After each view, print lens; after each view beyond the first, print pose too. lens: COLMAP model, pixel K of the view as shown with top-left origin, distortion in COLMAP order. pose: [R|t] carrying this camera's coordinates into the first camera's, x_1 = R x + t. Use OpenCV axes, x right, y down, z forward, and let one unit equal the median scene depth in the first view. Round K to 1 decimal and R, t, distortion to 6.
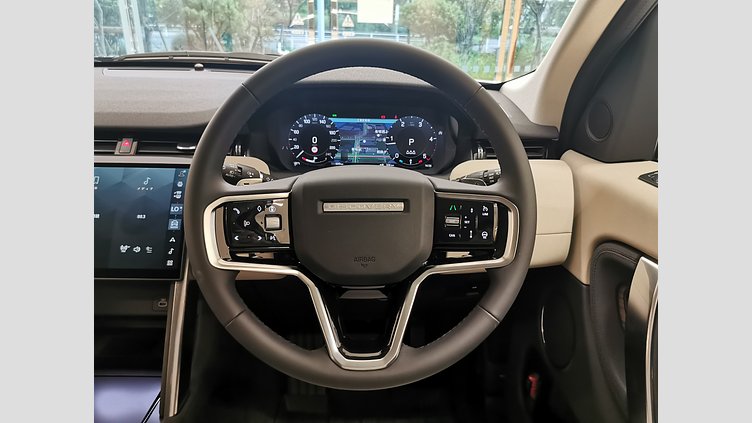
lens RADIAL K [[442.0, 0, 376.7], [0, 442.0, 211.9], [0, 0, 1]] dist [-0.033723, -0.003259]
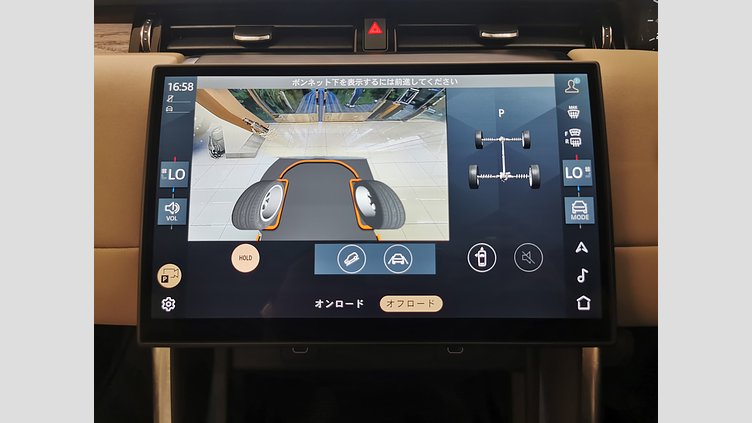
lens RADIAL K [[442.0, 0, 374.7], [0, 442.0, 206.6], [0, 0, 1]] dist [-0.033723, -0.003259]
pose [[0.997762, -0.012130, -0.065758, -0.564806], [0.021557, 0.989254, 0.144609, -0.035521], [0.063297, -0.145703, 0.987301, 0.514988]]
